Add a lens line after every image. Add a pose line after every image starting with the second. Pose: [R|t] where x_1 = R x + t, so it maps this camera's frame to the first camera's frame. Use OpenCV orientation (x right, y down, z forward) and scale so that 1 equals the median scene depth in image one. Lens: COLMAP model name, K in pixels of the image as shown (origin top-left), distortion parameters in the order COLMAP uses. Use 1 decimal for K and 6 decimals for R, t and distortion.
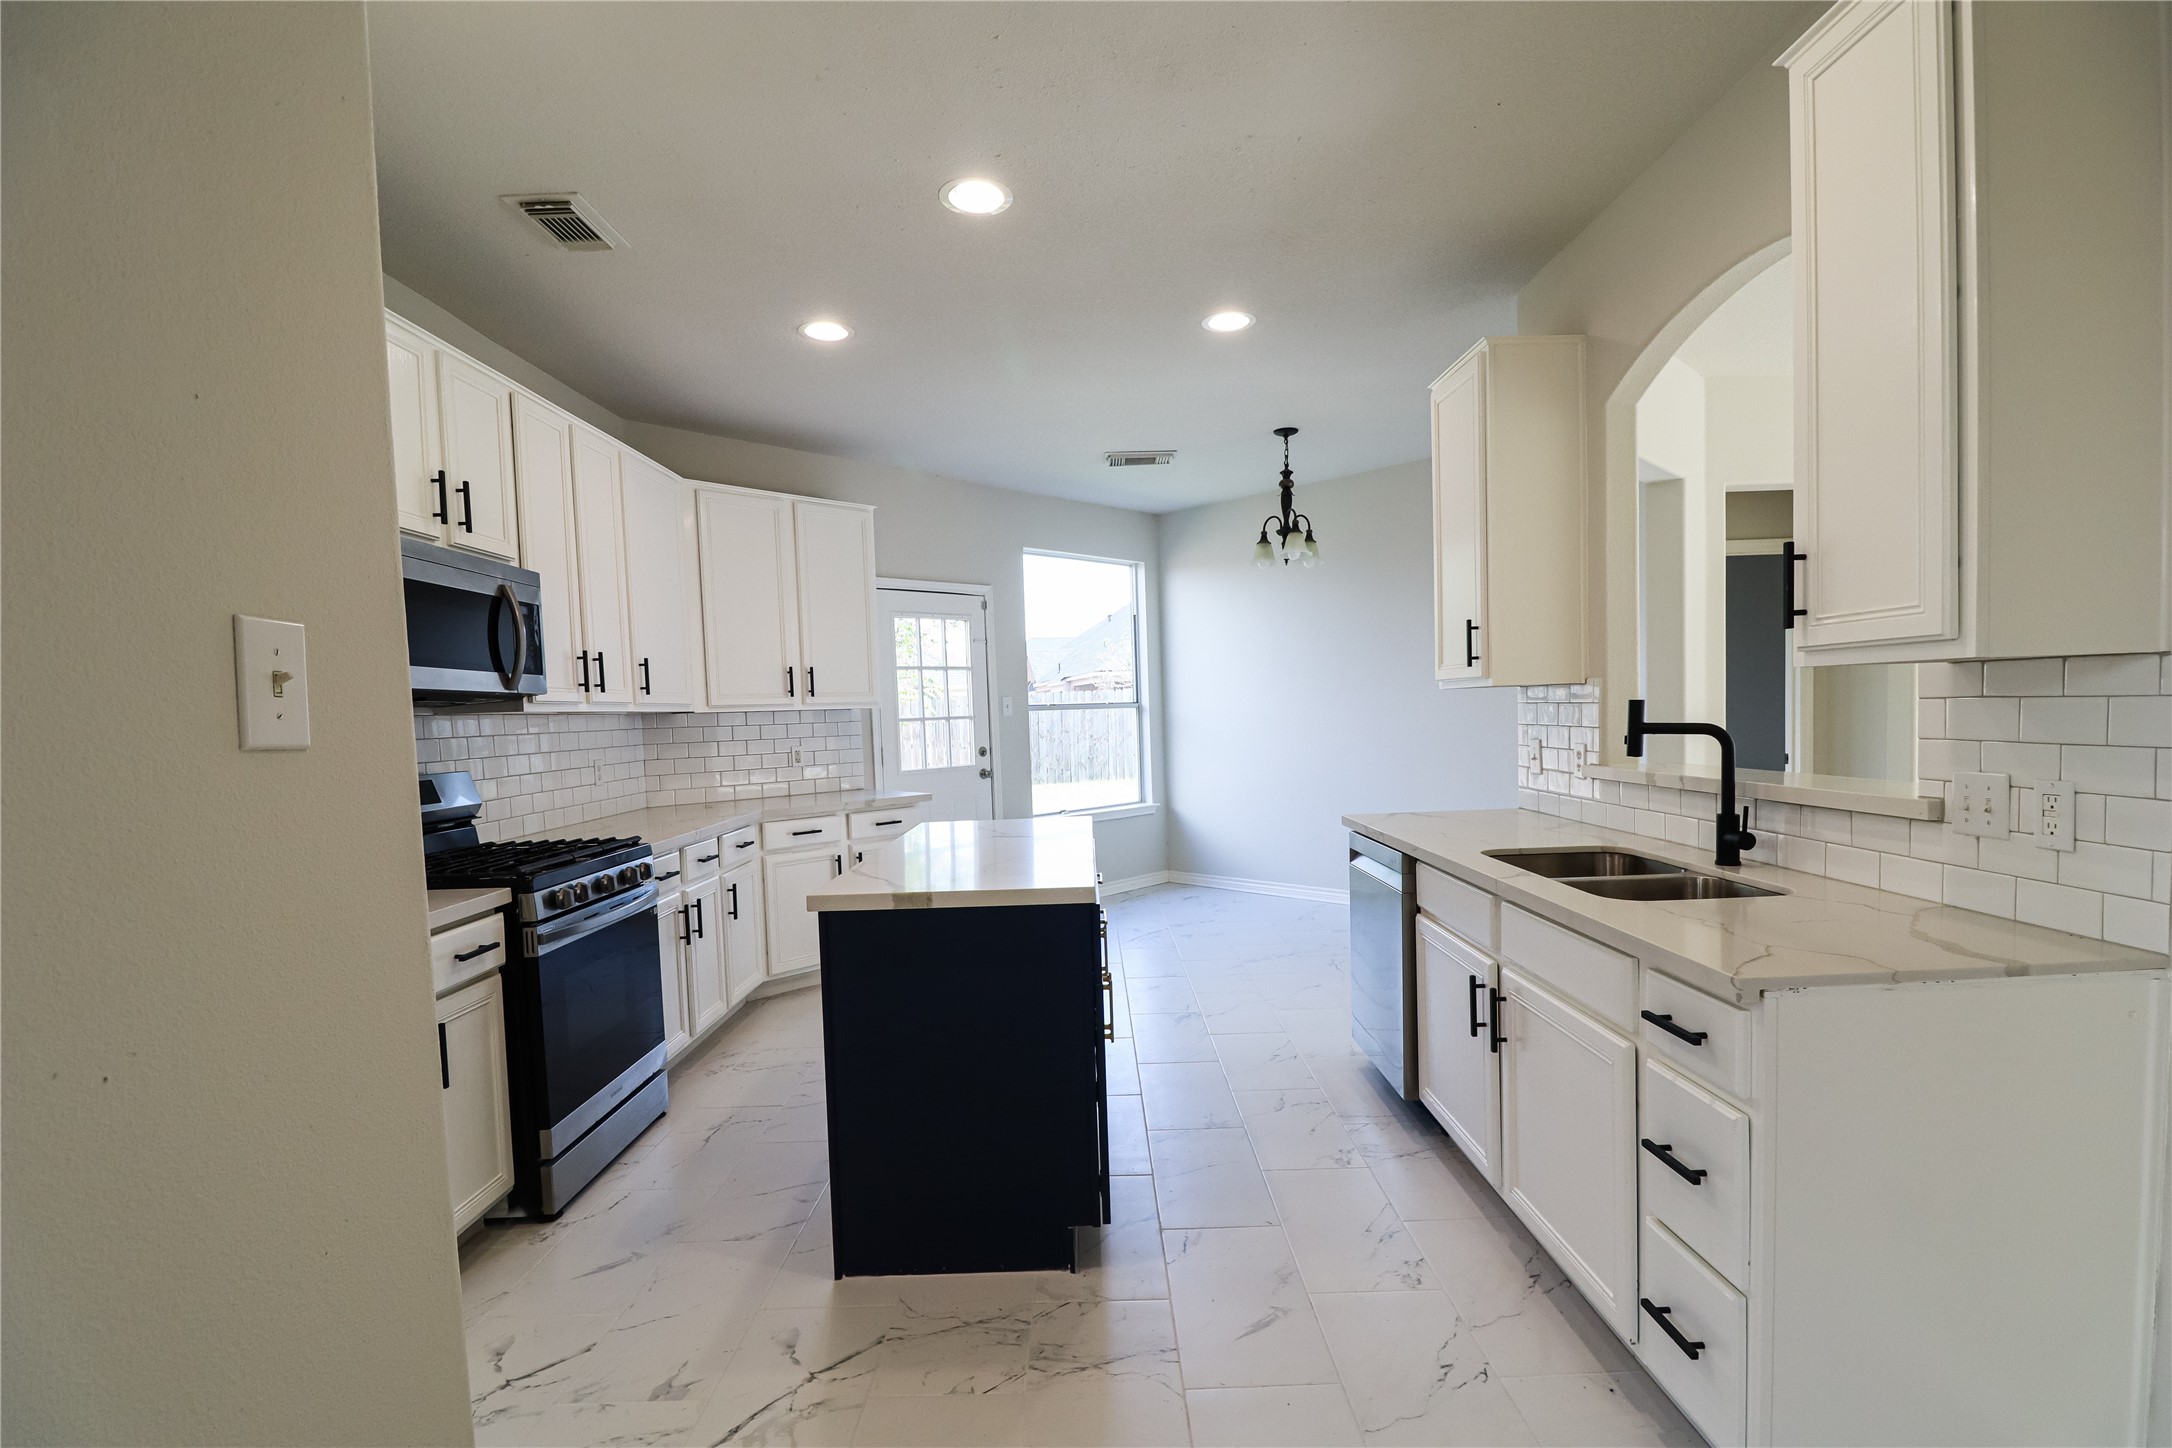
lens RADIAL K [[1017.1, 0, 1100.3], [0, 1017.1, 766.8], [0, 0, 1]] dist [0.002237, -0.014340]
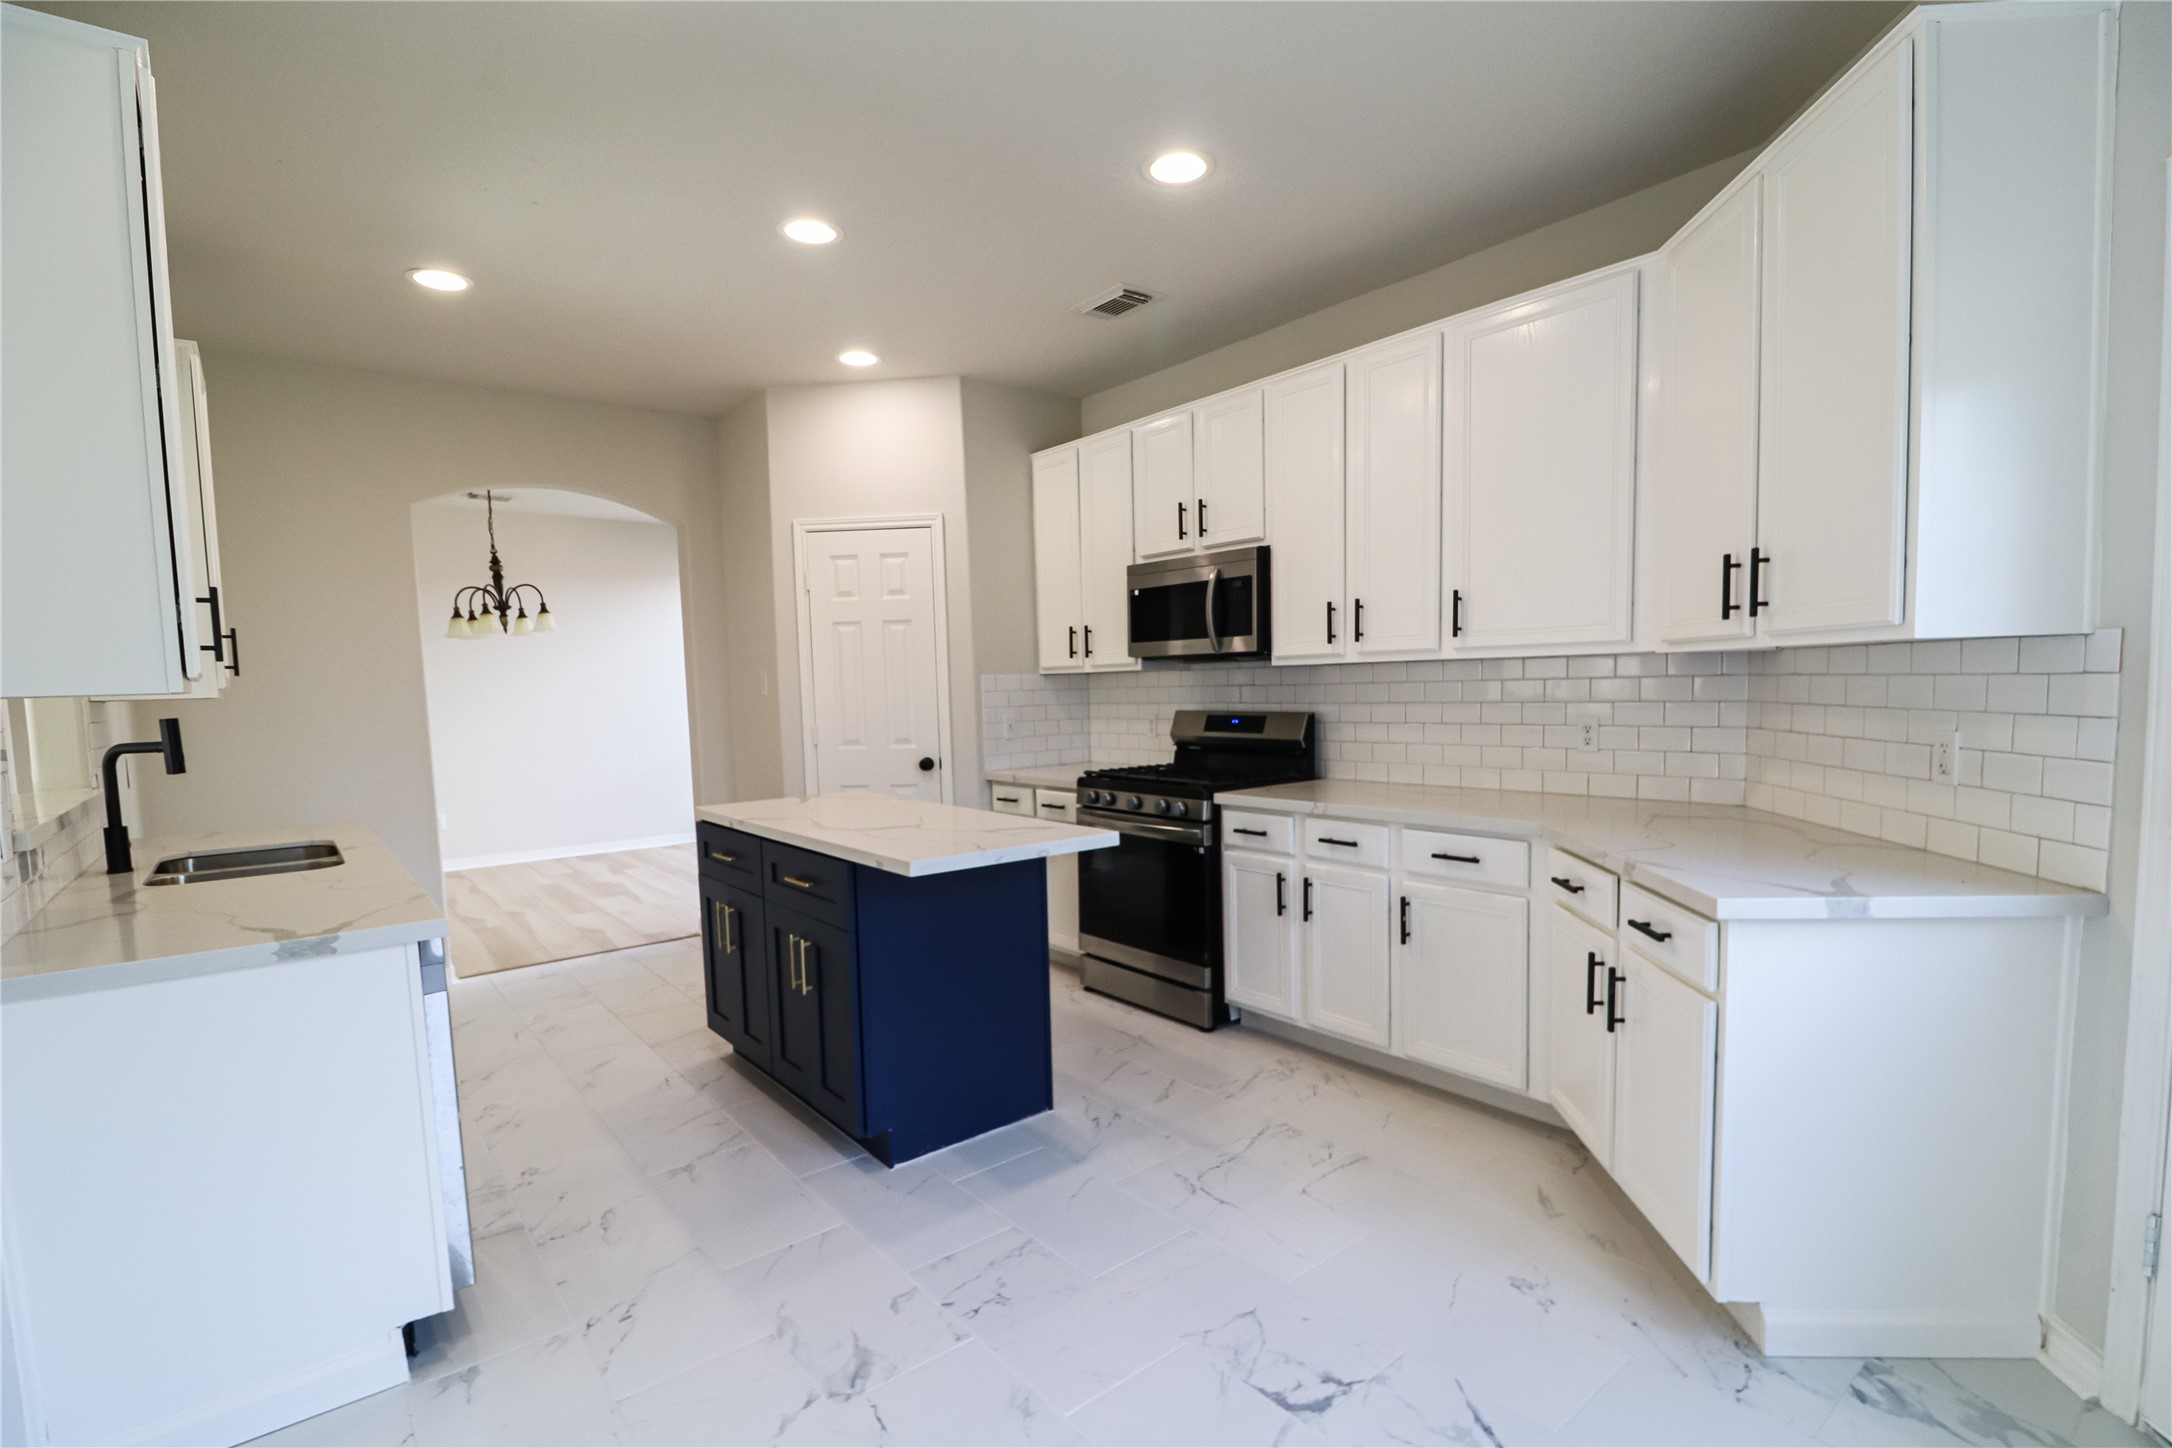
lens RADIAL K [[1017.1, 0, 1100.3], [0, 1017.1, 766.8], [0, 0, 1]] dist [0.002237, -0.014340]
pose [[-0.782746, 0.102891, -0.613777, 0.328720], [0.016229, 0.989278, 0.145142, -0.114460], [0.622129, 0.103648, -0.776023, 1.837809]]
